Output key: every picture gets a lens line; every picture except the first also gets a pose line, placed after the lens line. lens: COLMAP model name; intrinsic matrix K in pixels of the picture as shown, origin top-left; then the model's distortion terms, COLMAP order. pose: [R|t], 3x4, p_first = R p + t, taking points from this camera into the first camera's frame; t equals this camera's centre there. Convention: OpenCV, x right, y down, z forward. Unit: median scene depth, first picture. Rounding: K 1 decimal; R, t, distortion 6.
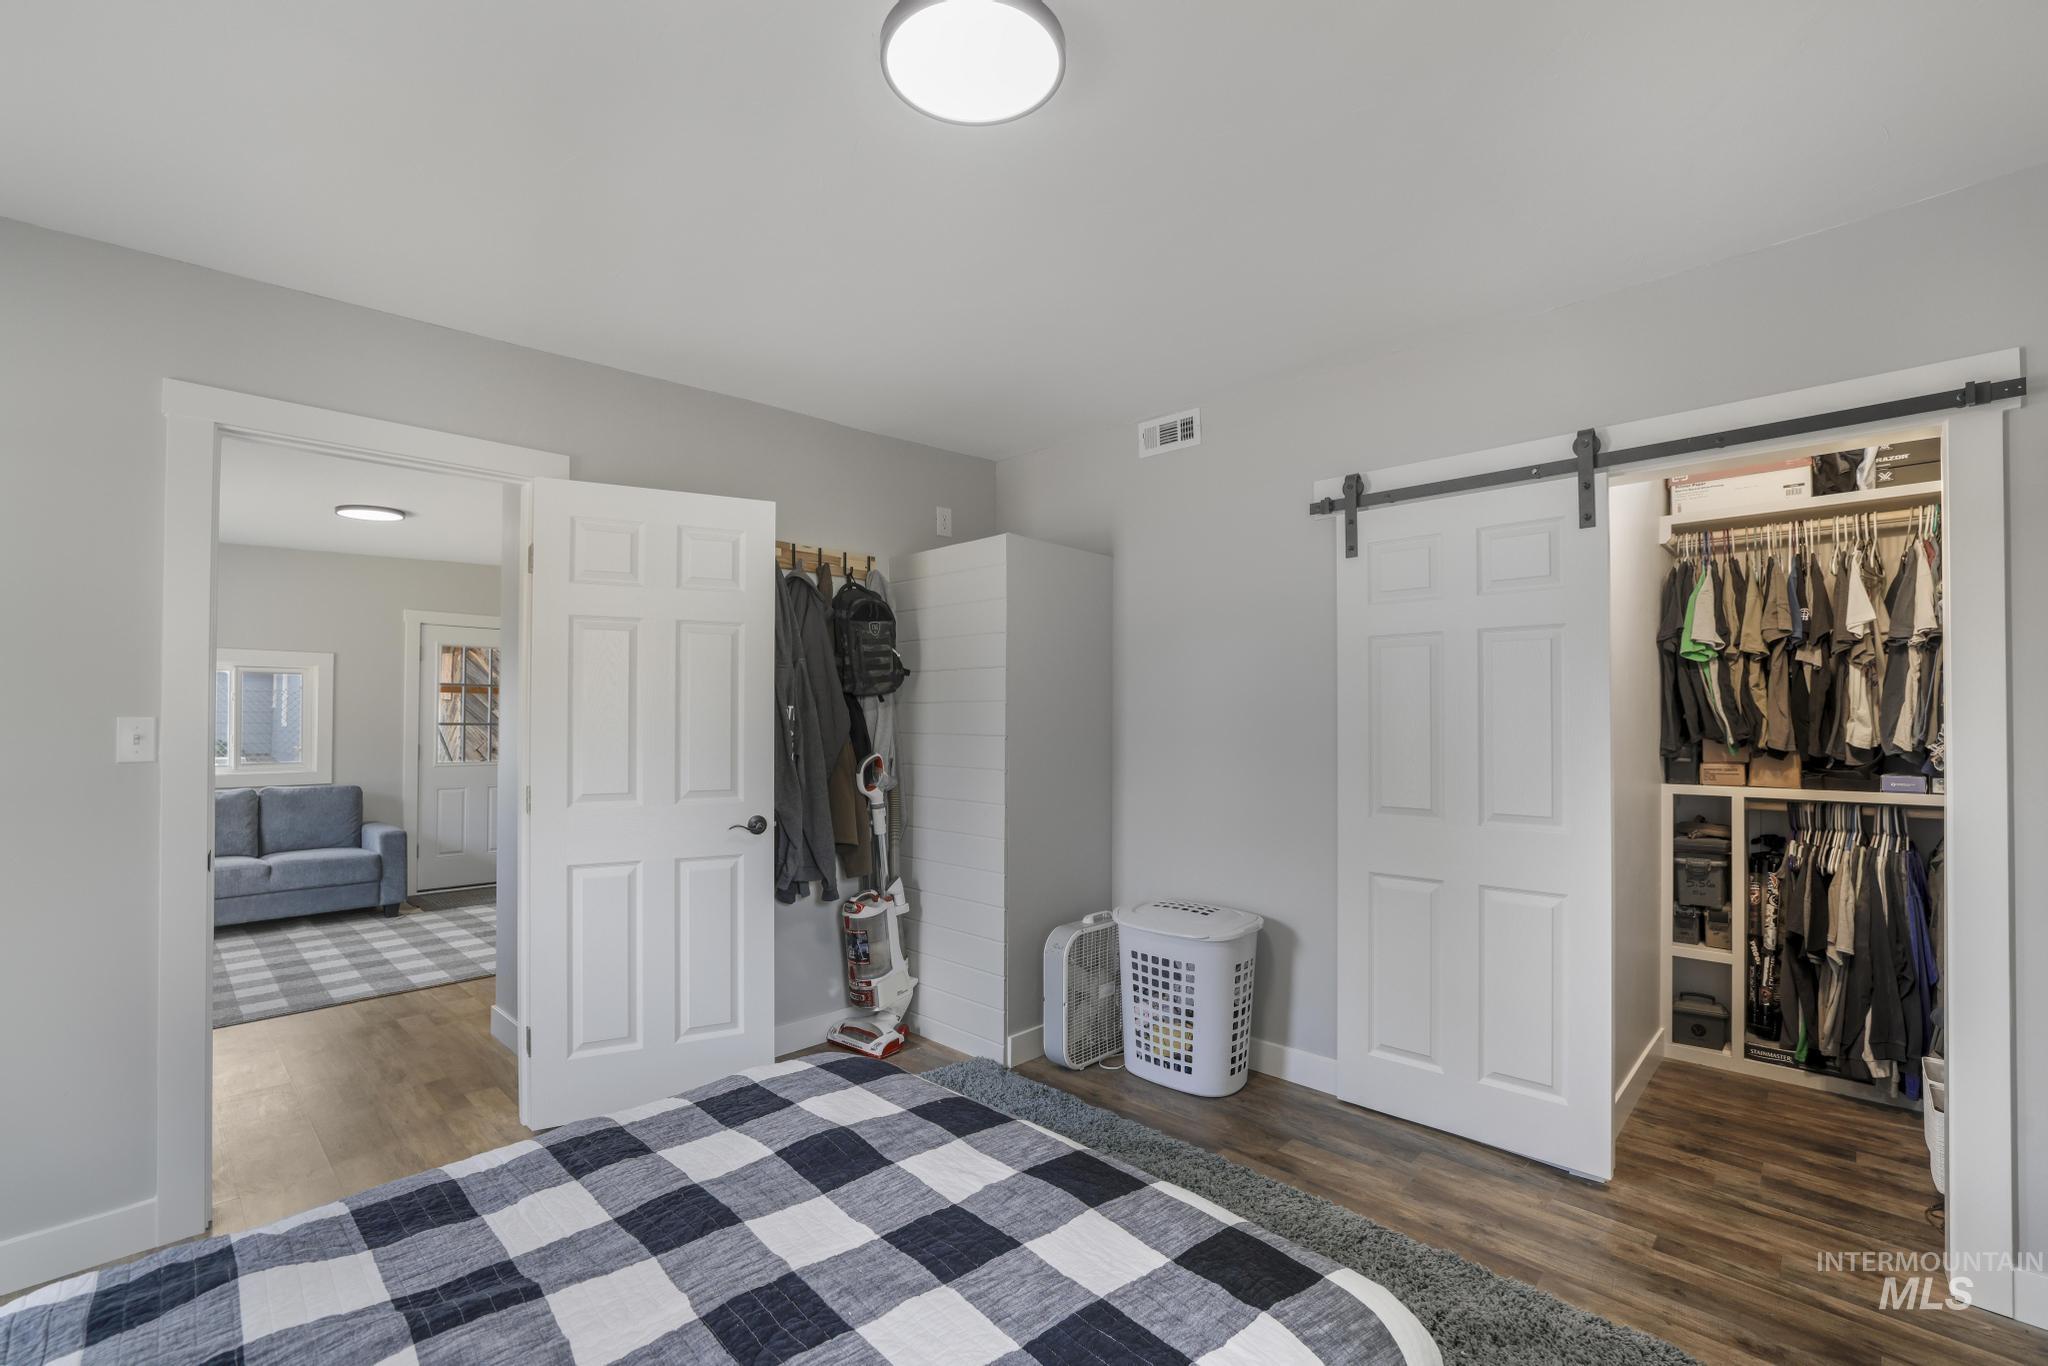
lens RADIAL K [[897.3, 0, 1037.4], [0, 897.3, 694.4], [0, 0, 1]] dist [-0.041731, 0.011623]
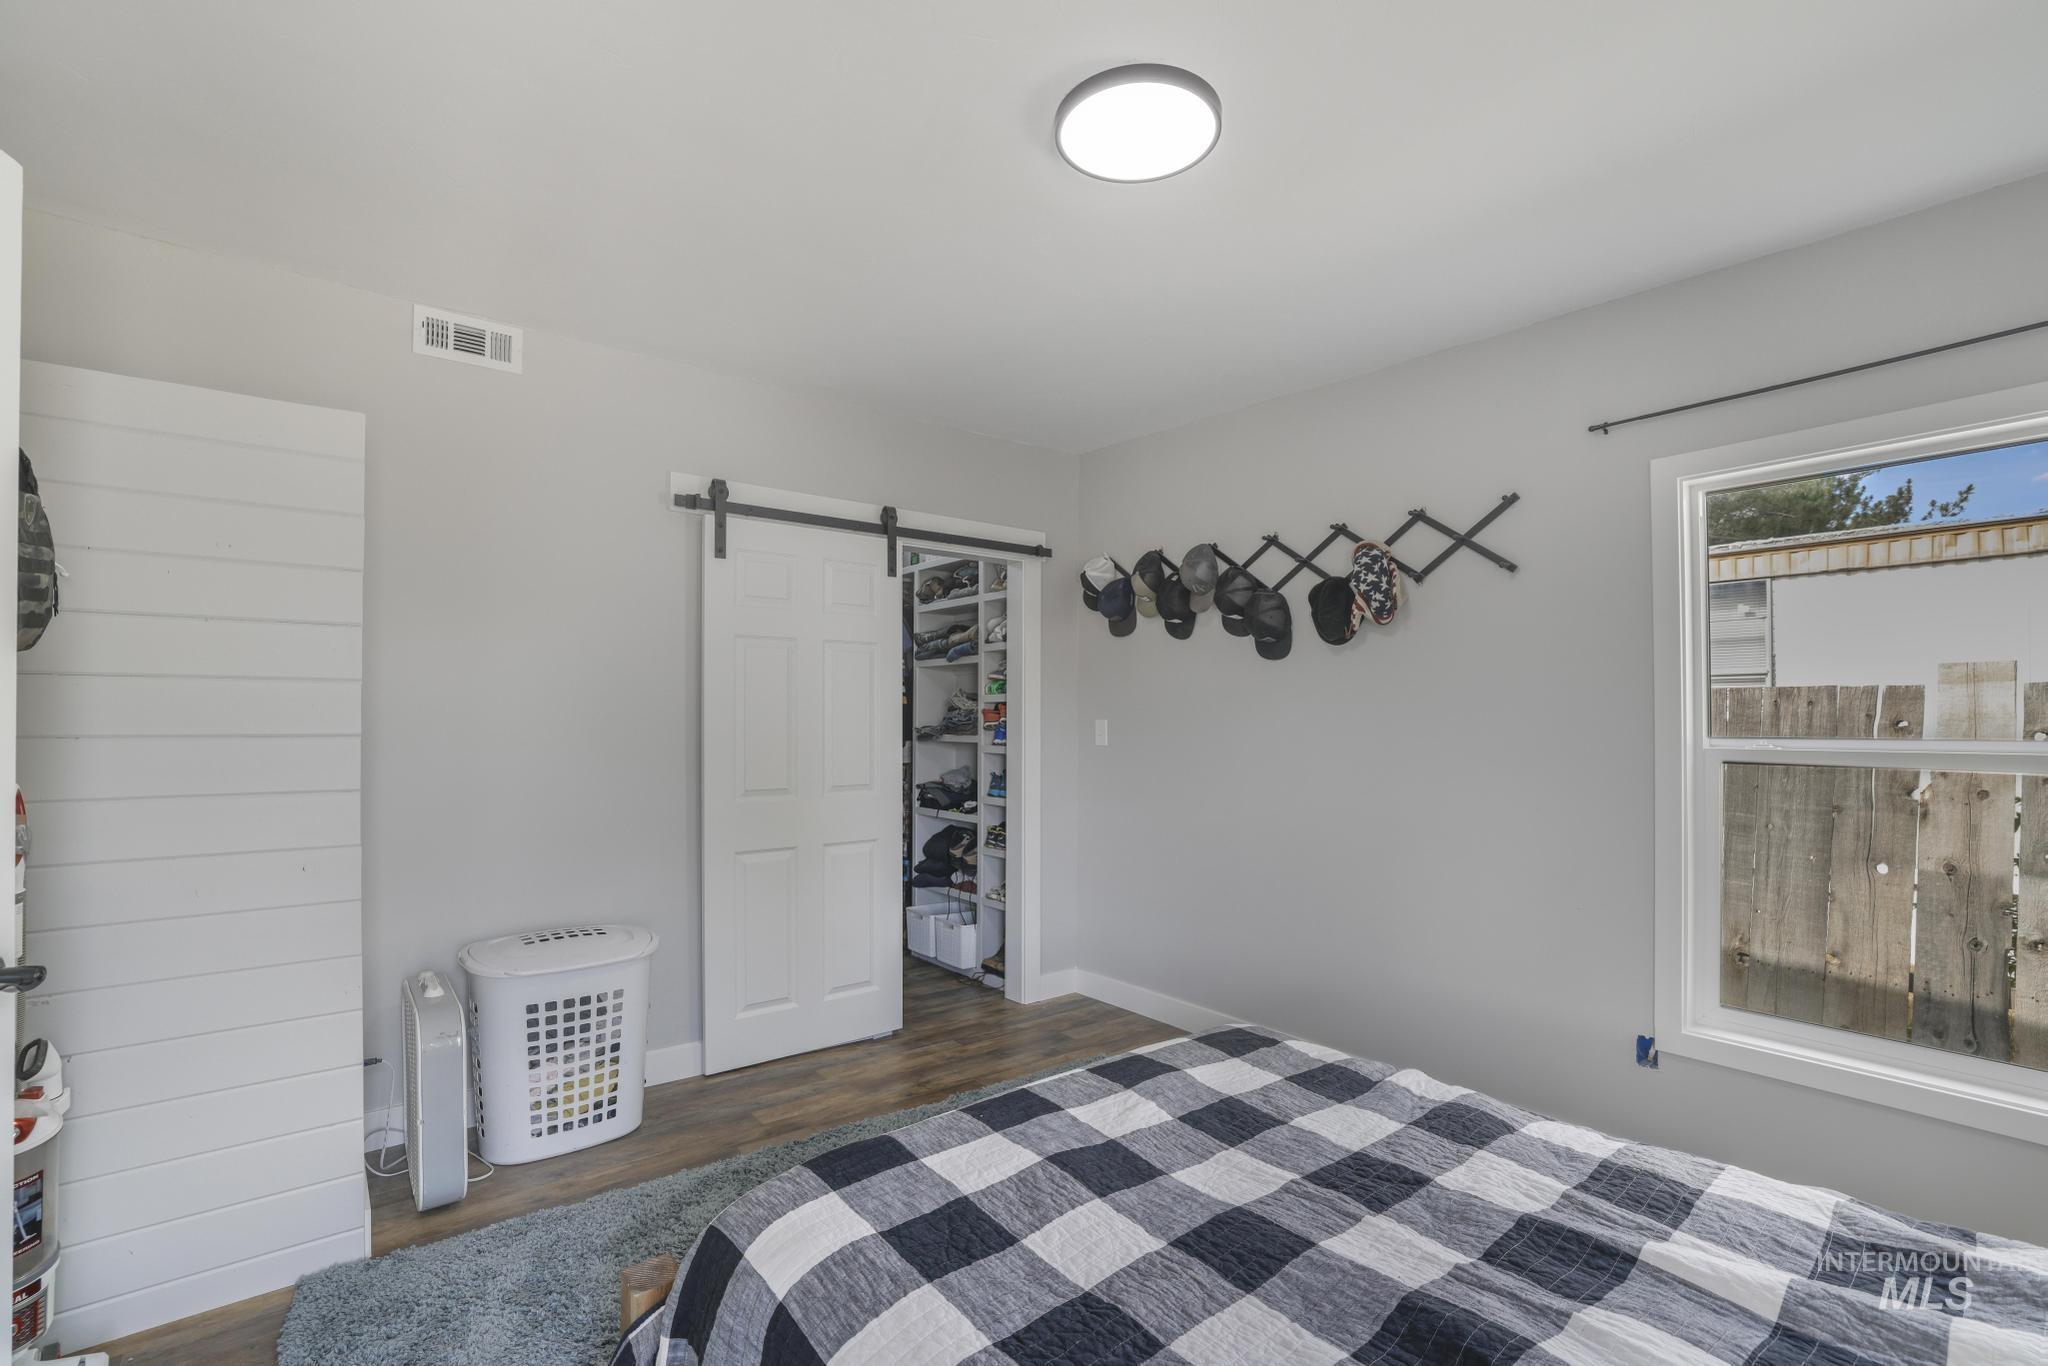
lens RADIAL K [[897.3, 0, 975.5], [0, 897.3, 695.5], [0, 0, 1]] dist [-0.041731, 0.011623]
pose [[0.151978, 0.018462, 0.988212, -0.636095], [-0.031214, 0.999416, -0.013871, 0.014199], [-0.987891, -0.028738, 0.152465, 0.526585]]
